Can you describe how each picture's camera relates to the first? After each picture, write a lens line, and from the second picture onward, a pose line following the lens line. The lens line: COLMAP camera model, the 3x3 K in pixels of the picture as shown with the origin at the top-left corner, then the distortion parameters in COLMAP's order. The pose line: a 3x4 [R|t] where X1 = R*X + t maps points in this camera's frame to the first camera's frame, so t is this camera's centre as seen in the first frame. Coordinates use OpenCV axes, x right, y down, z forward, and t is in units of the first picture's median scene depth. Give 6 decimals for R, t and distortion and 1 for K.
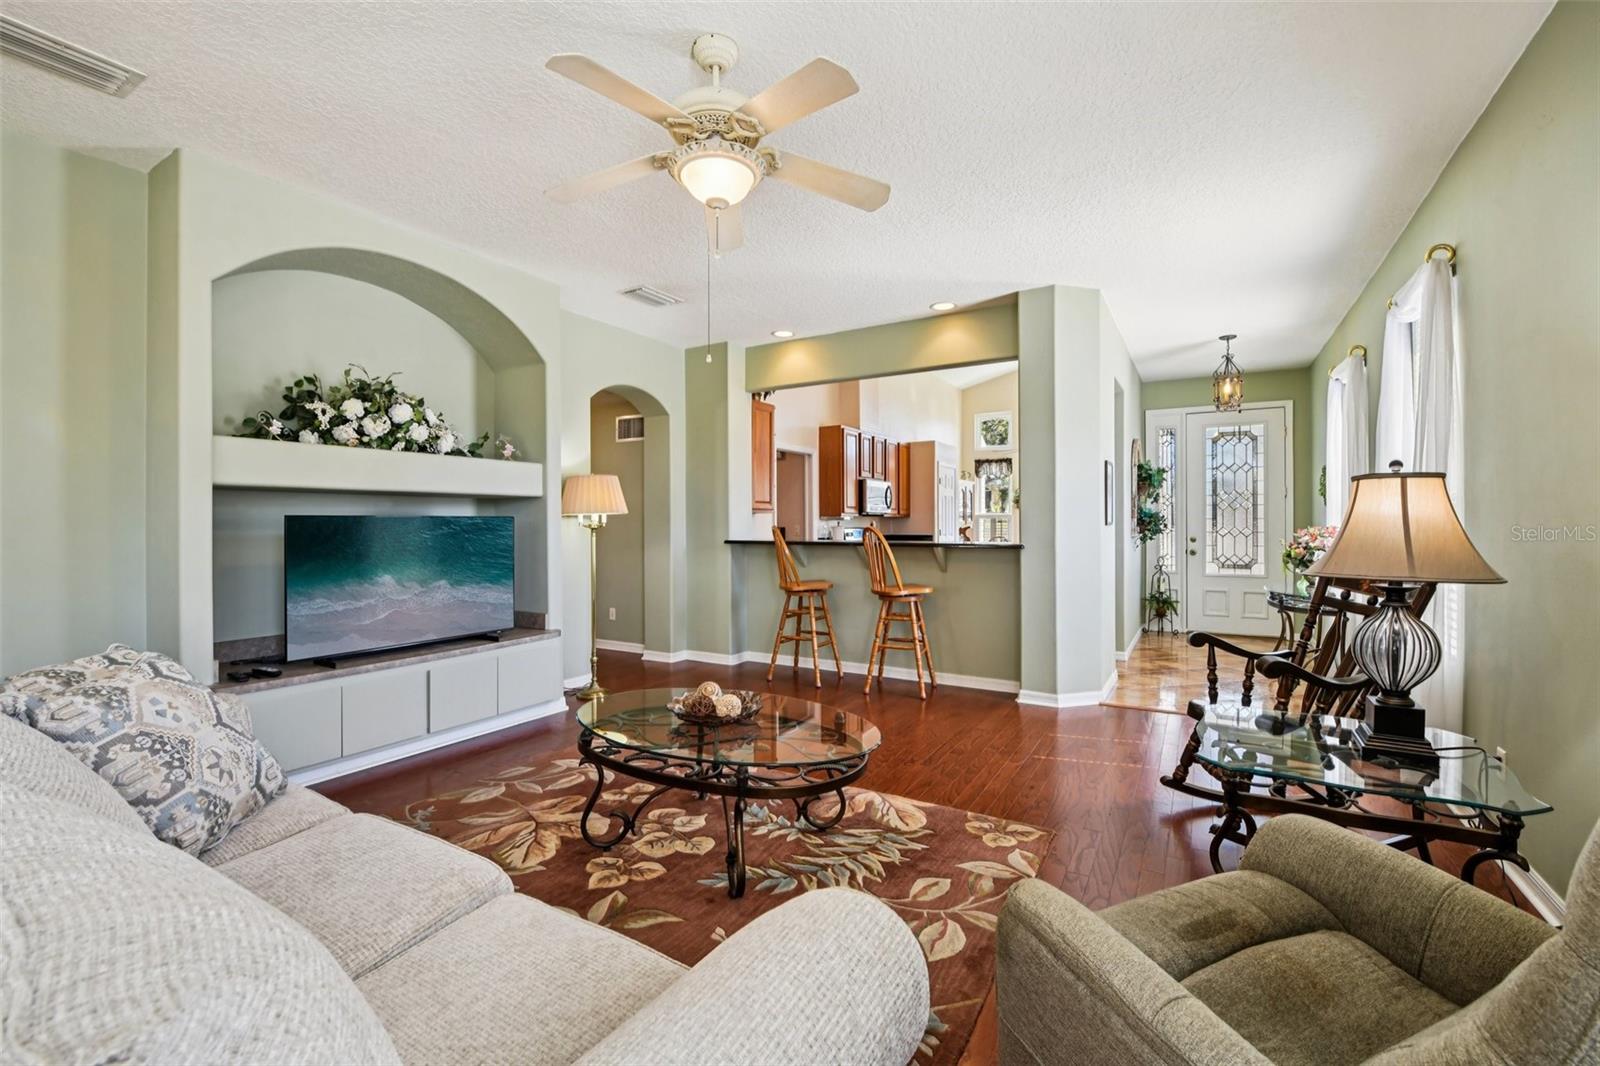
lens RADIAL K [[678.6, 0, 792.6], [0, 678.6, 519.4], [0, 0, 1]] dist [-0.001584, -0.000021]
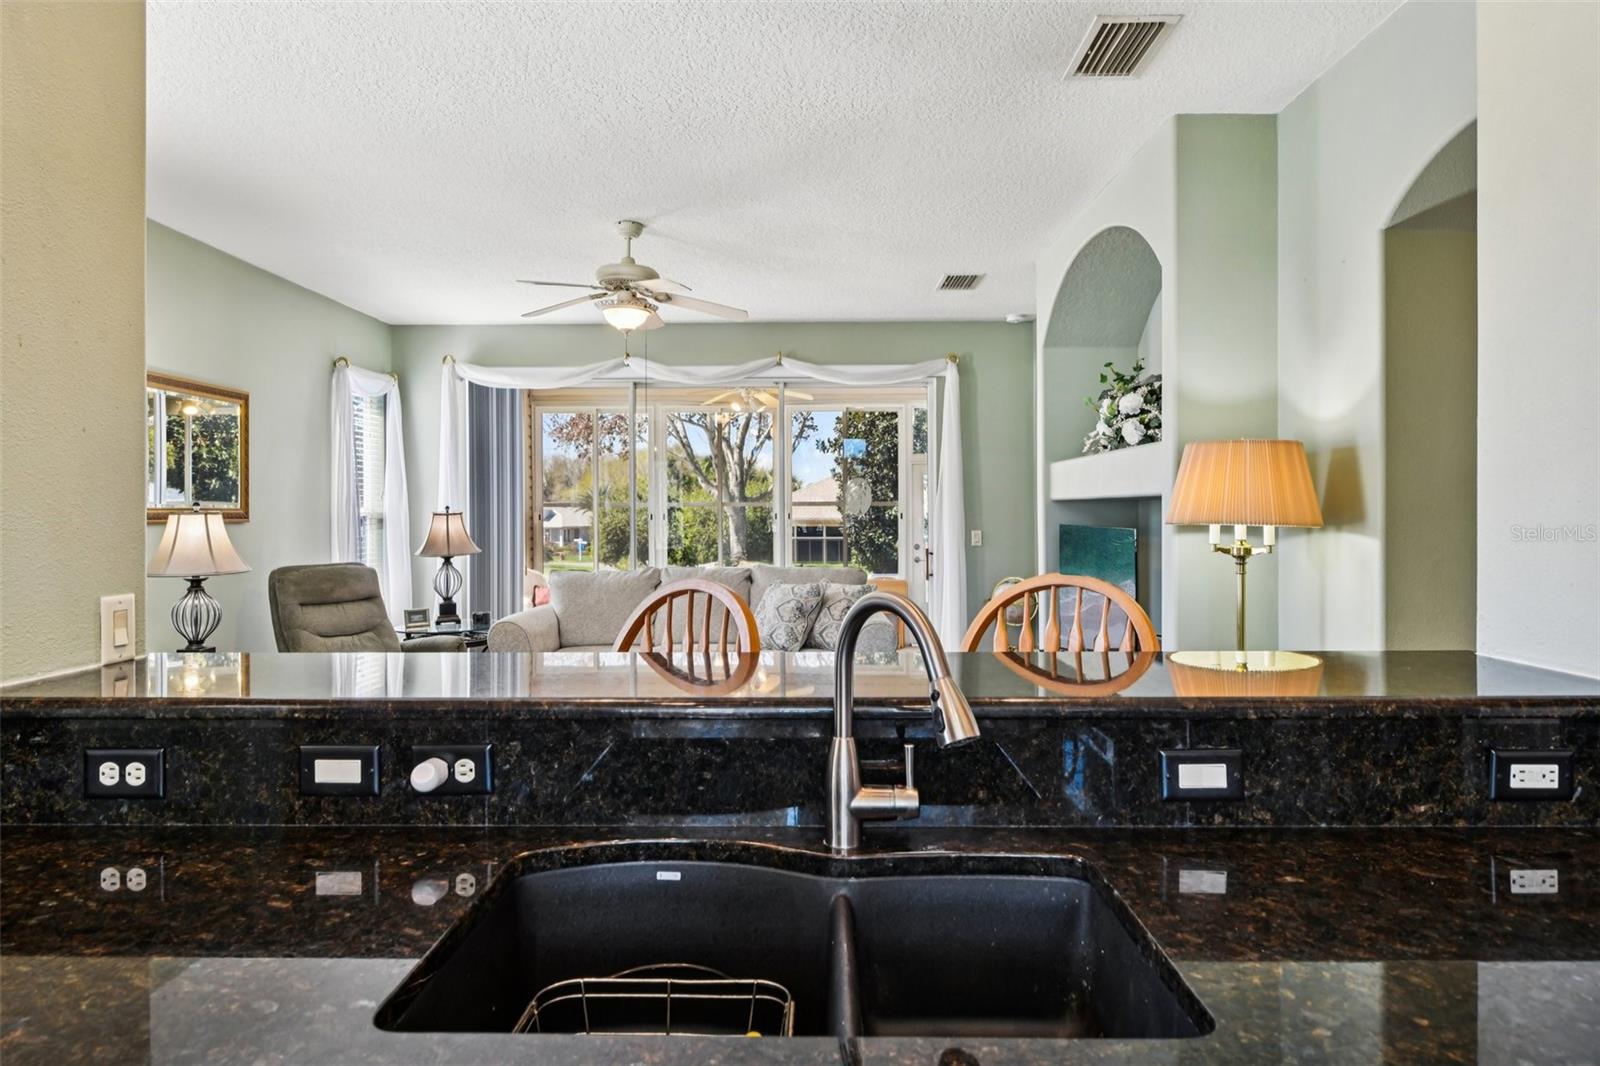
lens RADIAL K [[912.2, 0, 803.2], [0, 912.2, 524.4], [0, 0, 1]] dist [-0.002361, -0.000612]
pose [[-0.862151, 0.012735, -0.506491, 0.366990], [0.007657, 0.999897, 0.012106, -0.024308], [0.506594, 0.006559, -0.862160, 1.835719]]
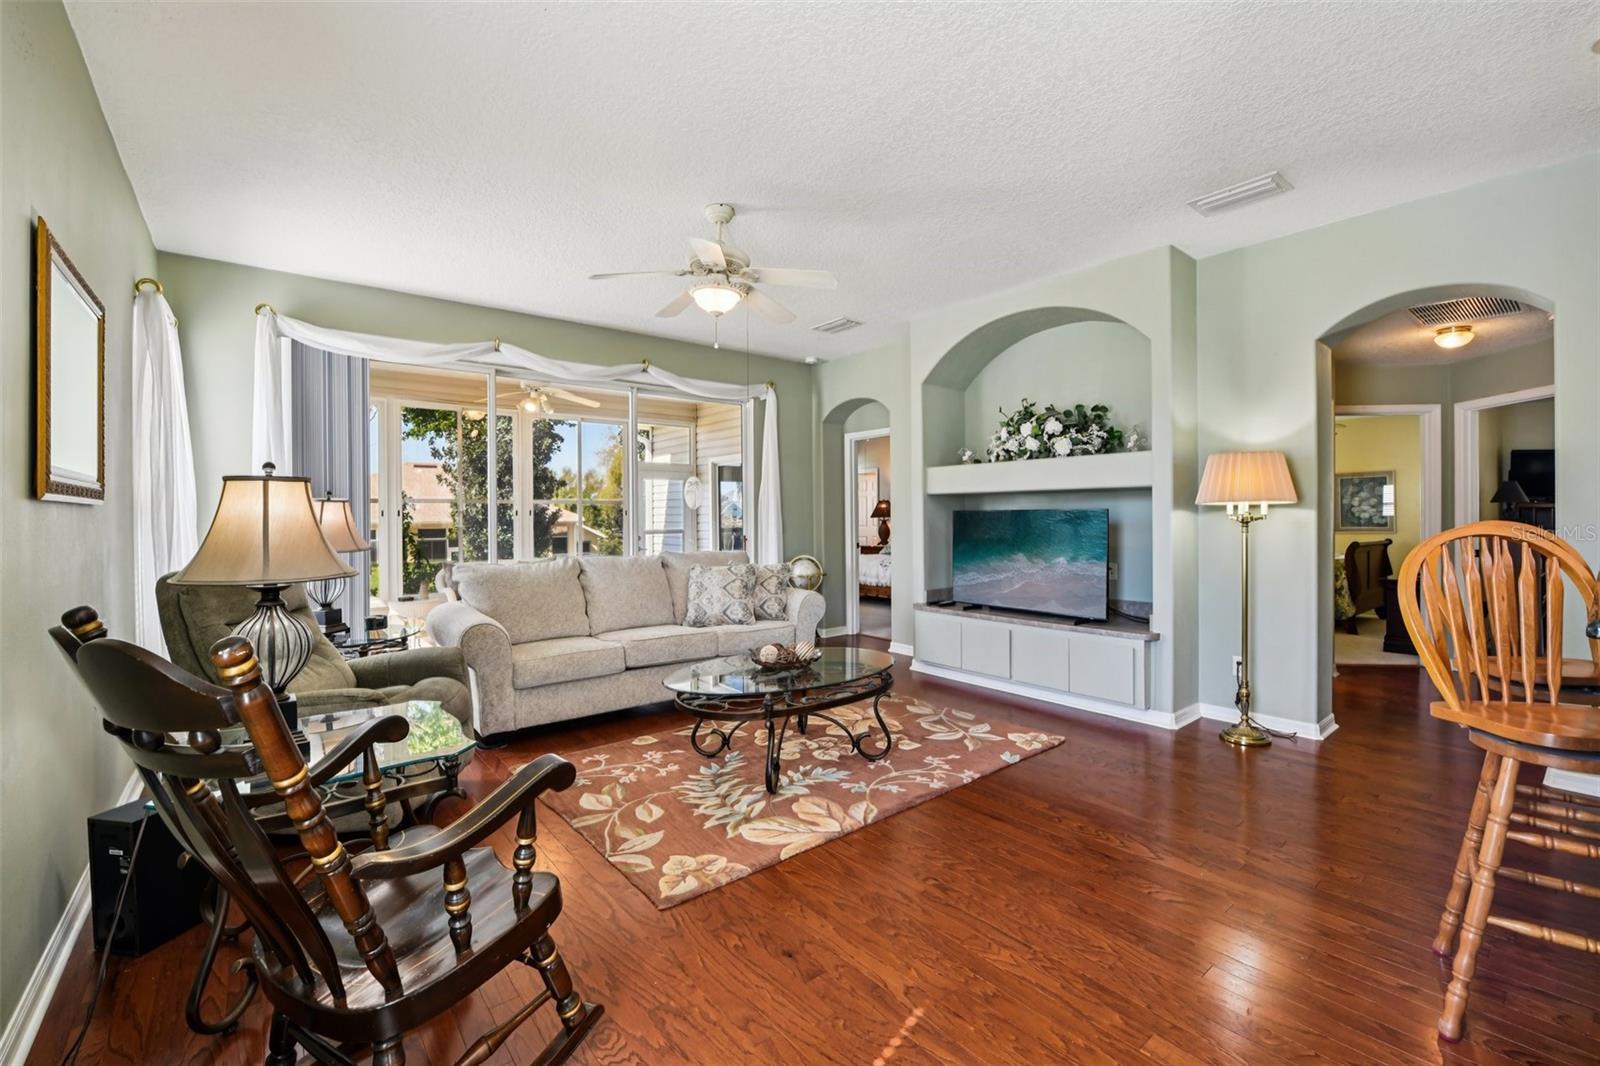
lens RADIAL K [[672.1, 0, 805.8], [0, 672.1, 524.3], [0, 0, 1]] dist [-0.014966, -0.000068]
pose [[-0.332412, 0.015837, -0.943001, 0.775368], [0.009382, 0.999865, 0.013485, 0.001012], [0.943088, -0.004364, -0.332515, 1.038340]]
